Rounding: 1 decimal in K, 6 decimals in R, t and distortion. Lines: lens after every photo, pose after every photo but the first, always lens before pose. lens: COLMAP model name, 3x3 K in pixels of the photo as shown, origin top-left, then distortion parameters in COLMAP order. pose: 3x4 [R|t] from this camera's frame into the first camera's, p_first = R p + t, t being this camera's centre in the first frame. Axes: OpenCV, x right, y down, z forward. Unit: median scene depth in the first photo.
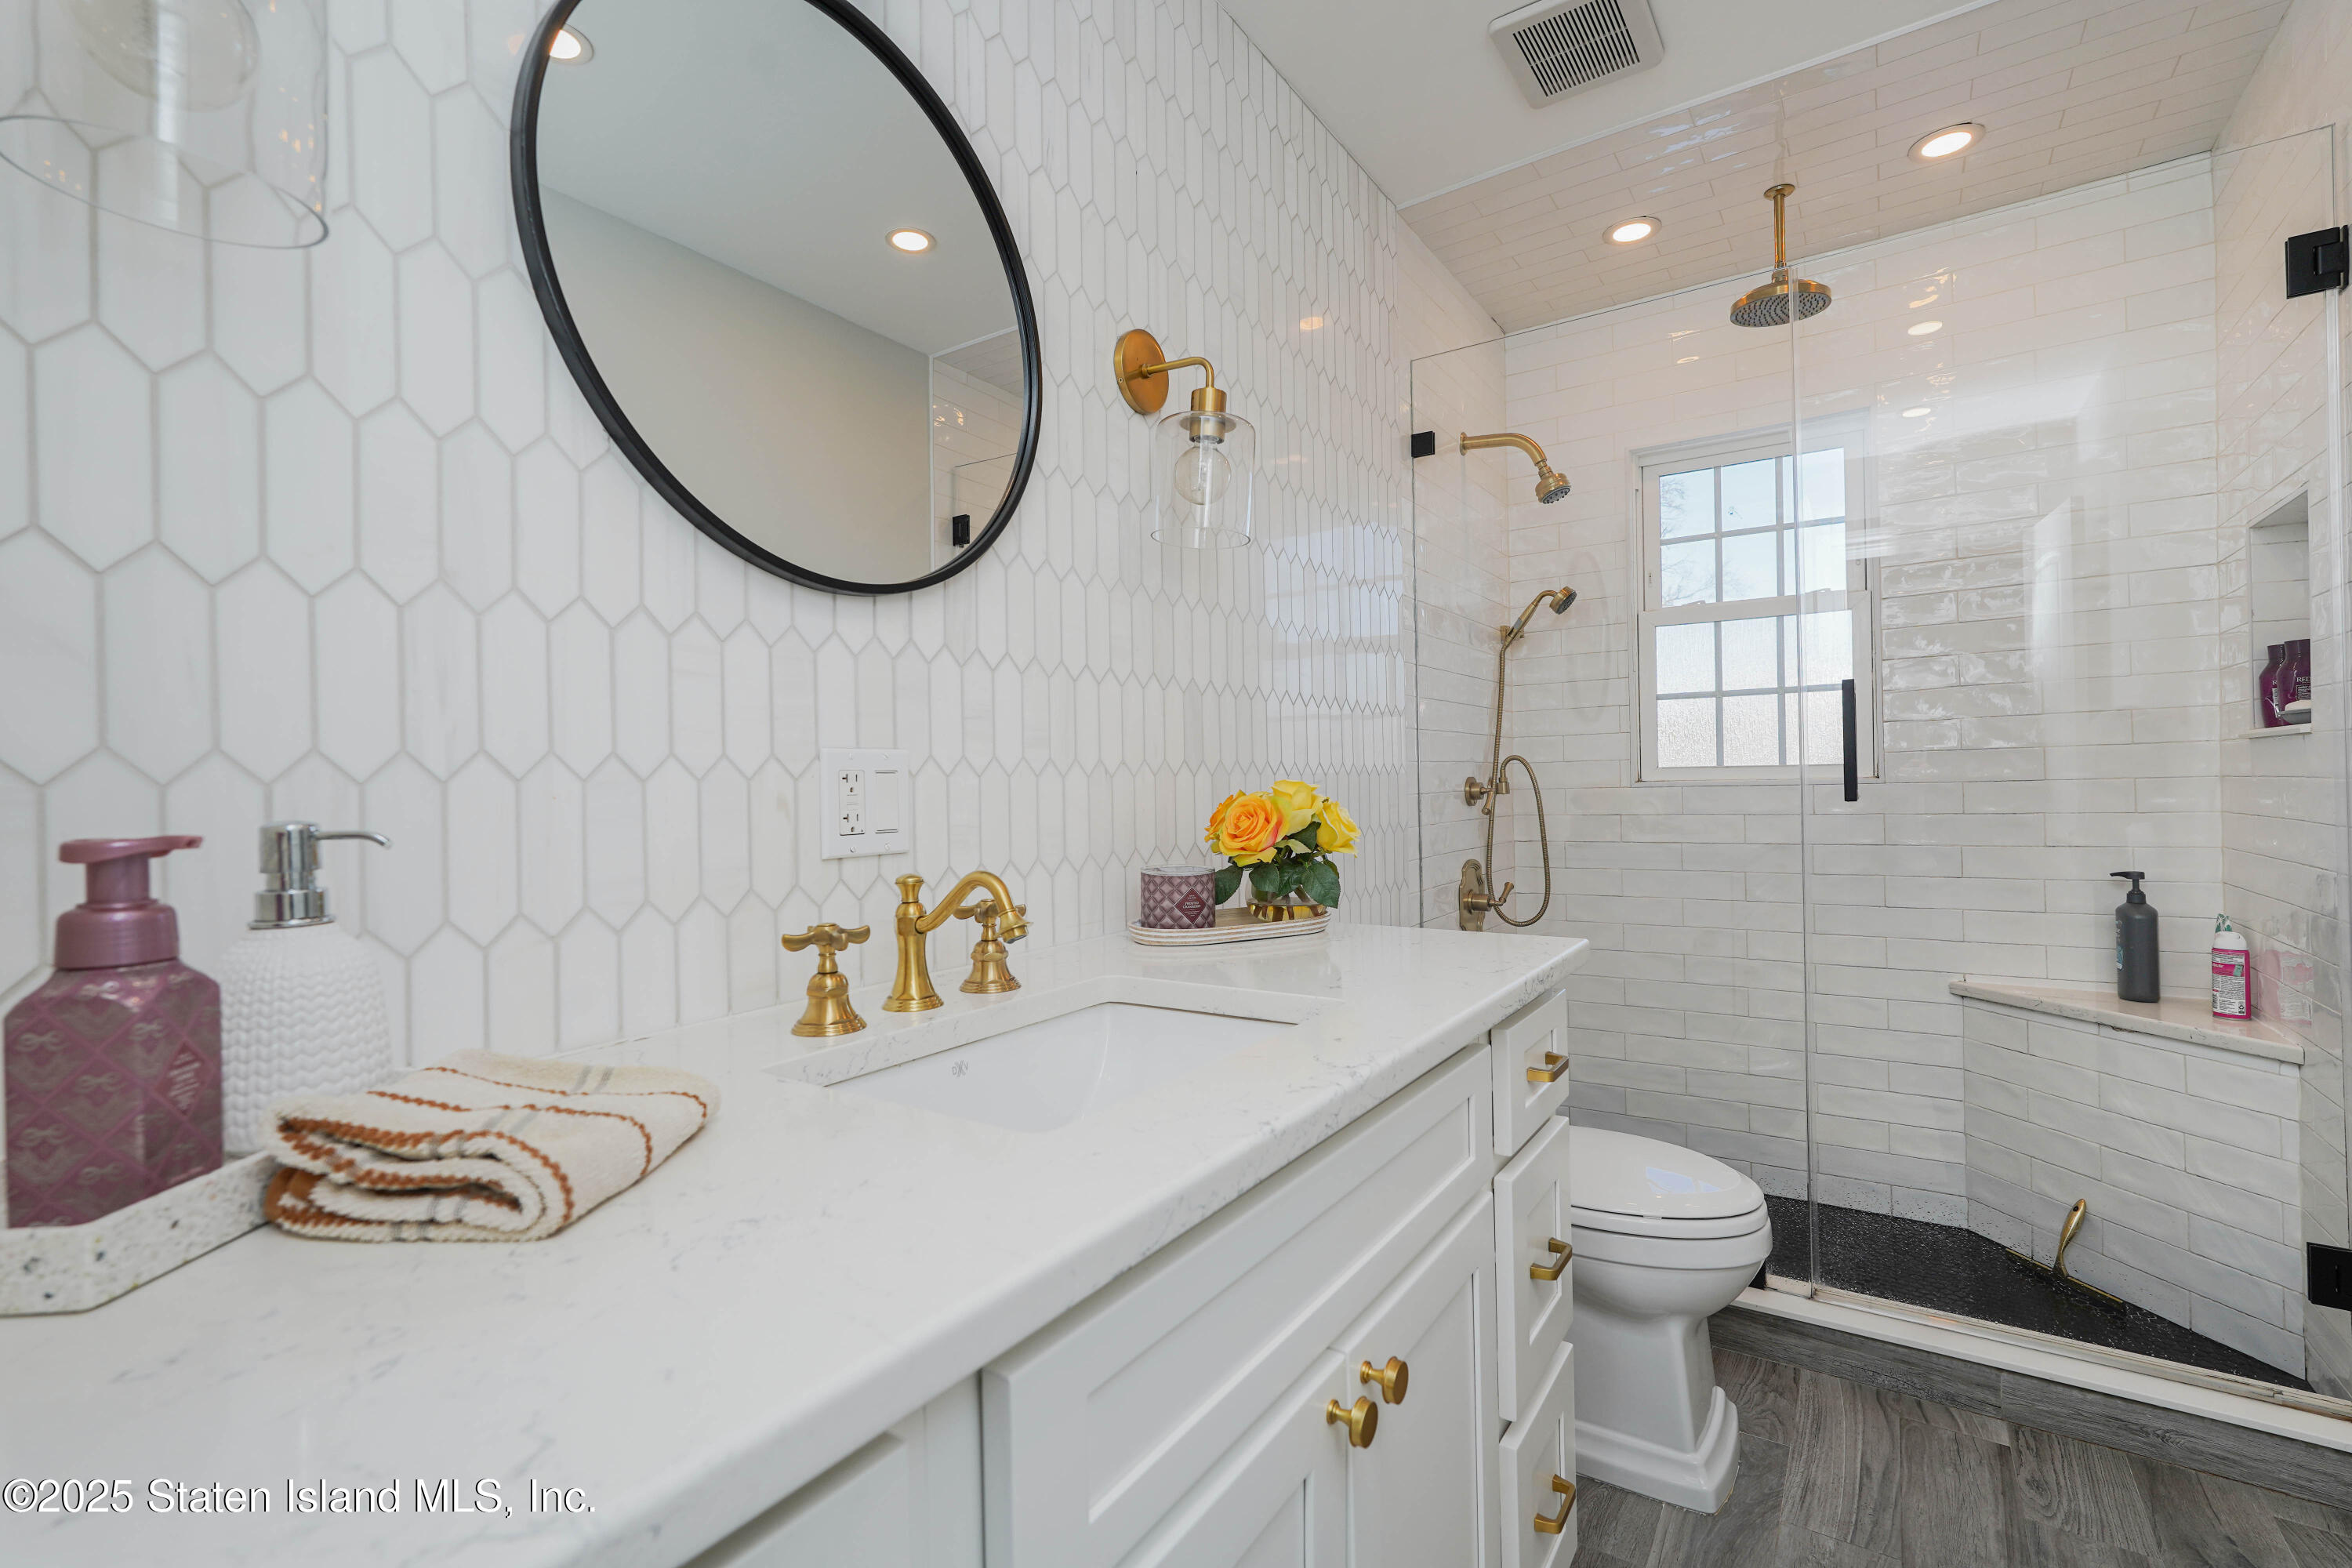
lens RADIAL K [[1051.7, 0, 1165.0], [0, 1051.7, 779.9], [0, 0, 1]] dist [-0.003824, 0.002863]
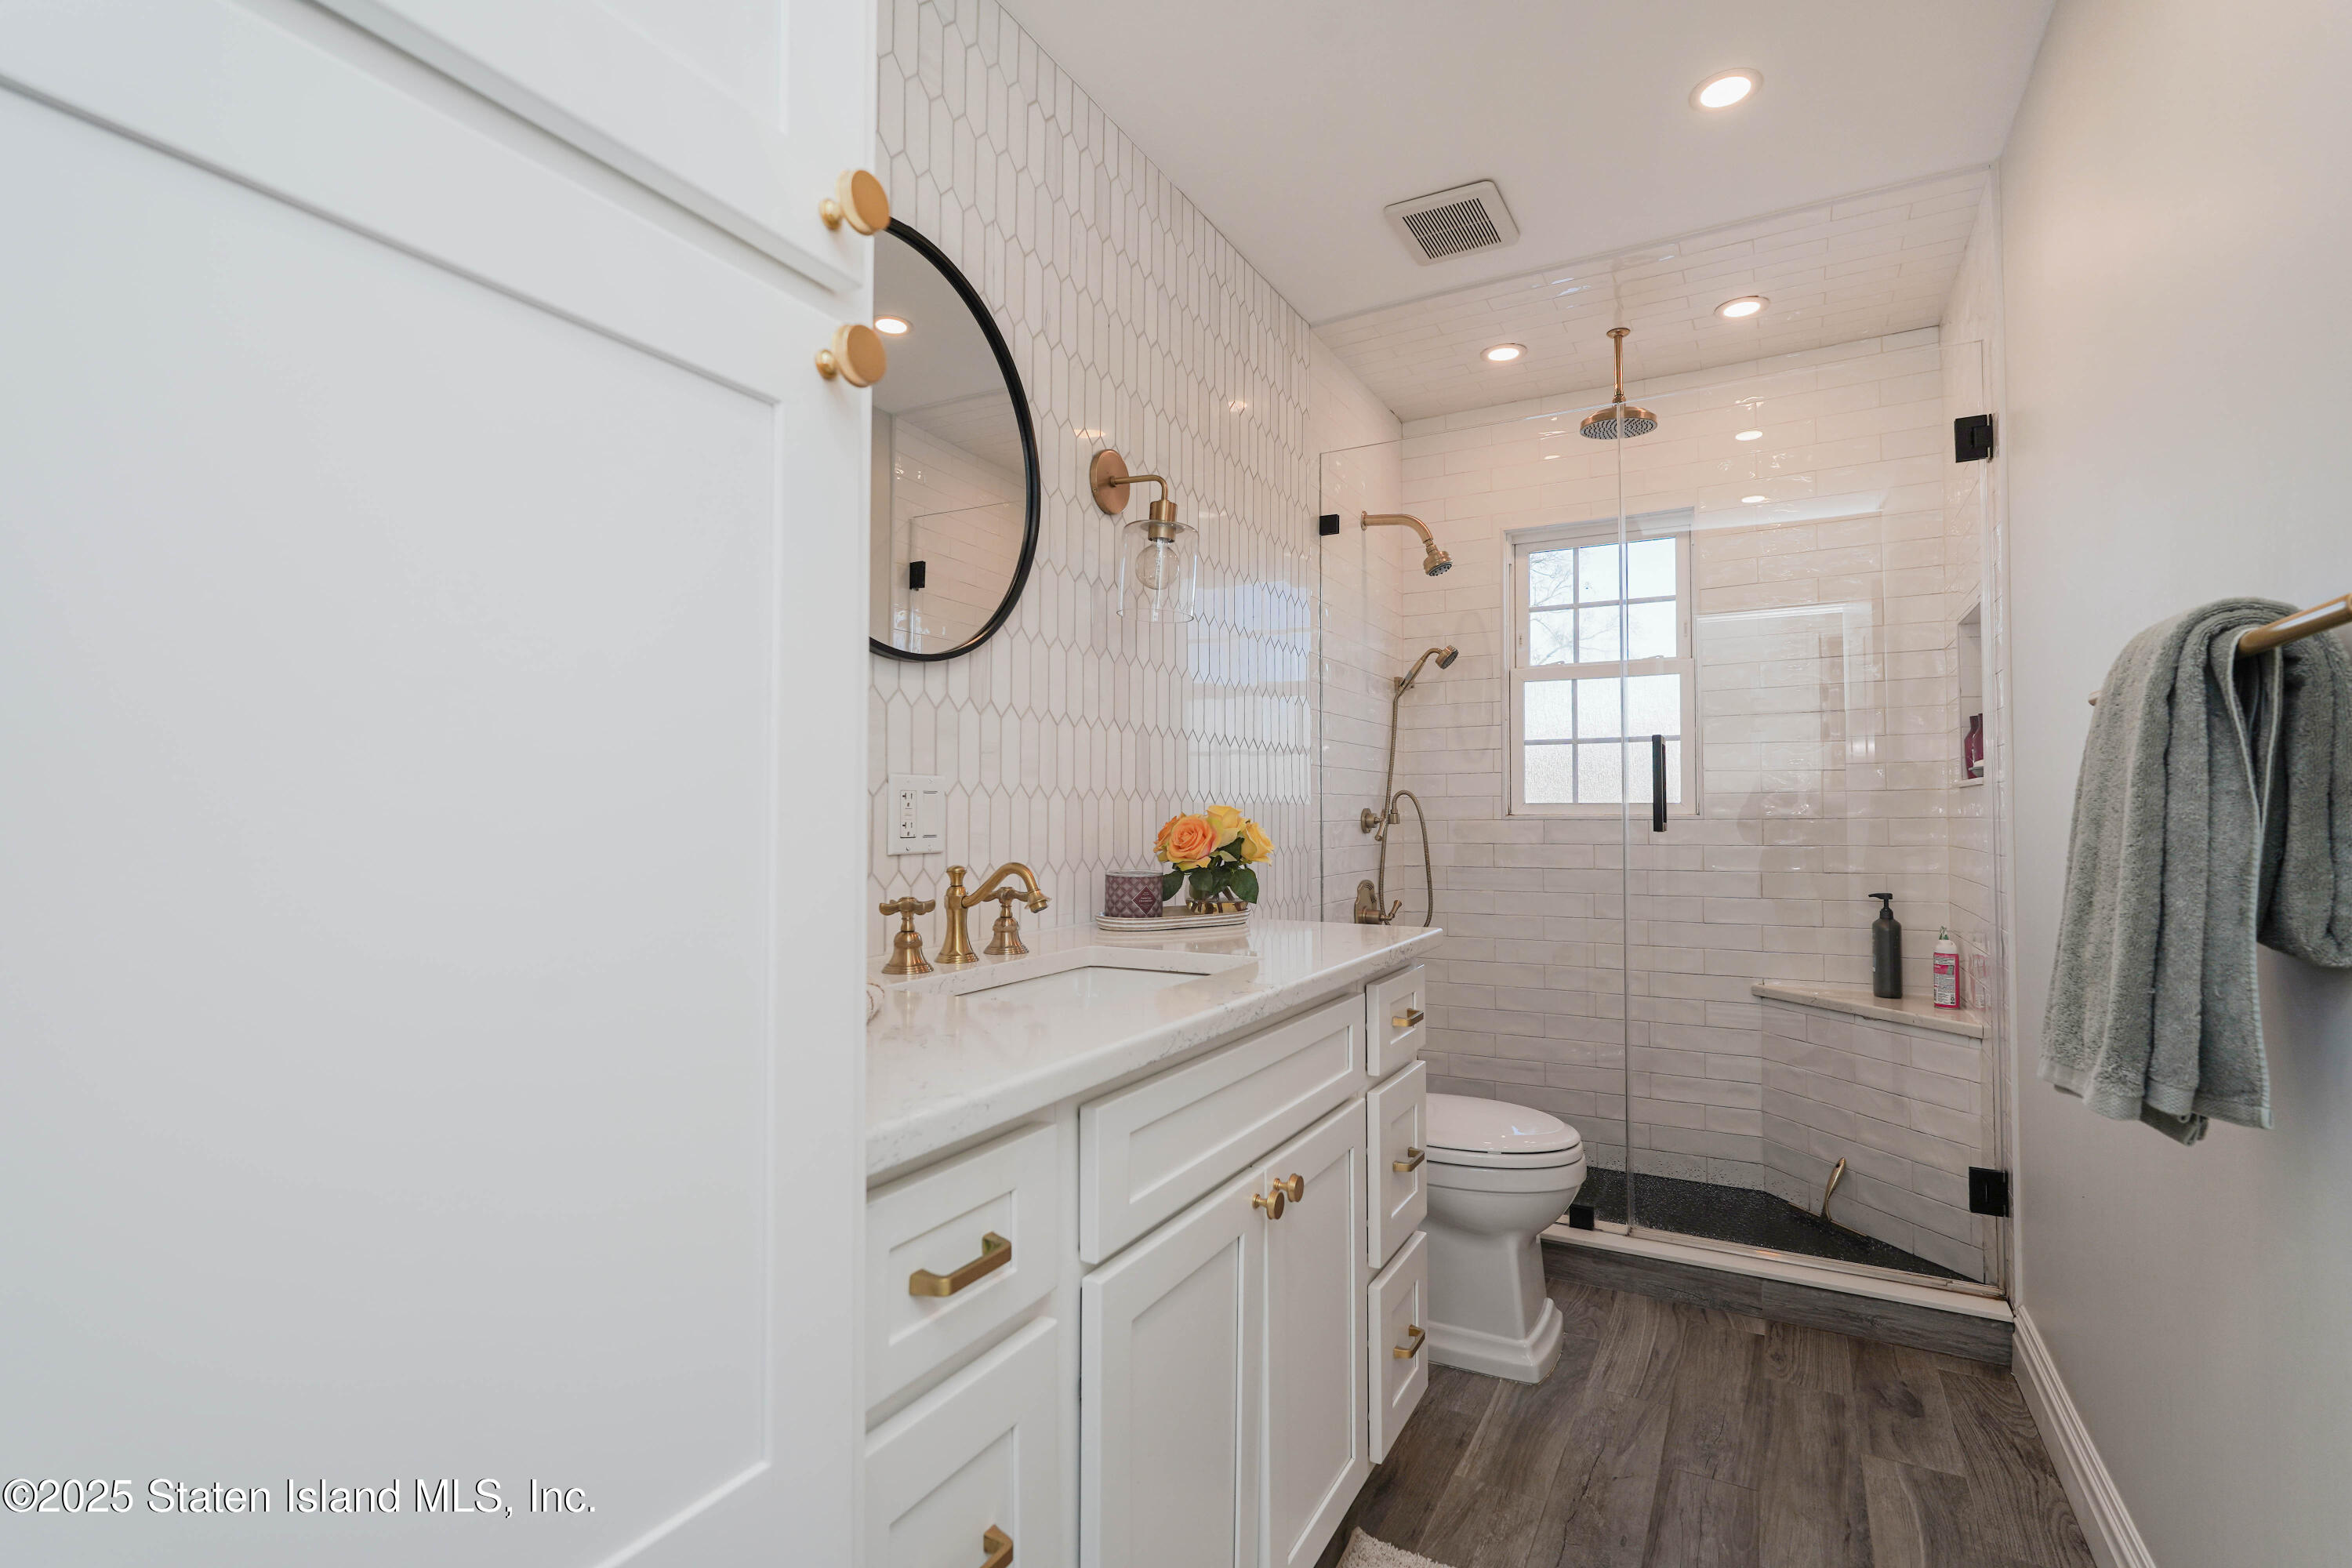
lens RADIAL K [[1051.7, 0, 1184.7], [0, 1051.7, 788.0], [0, 0, 1]] dist [-0.003824, 0.002863]
pose [[0.994419, 0.019564, 0.103670, -0.044441], [-0.017374, 0.999607, -0.021986, 0.006110], [-0.104059, 0.020062, 0.994369, -0.206796]]
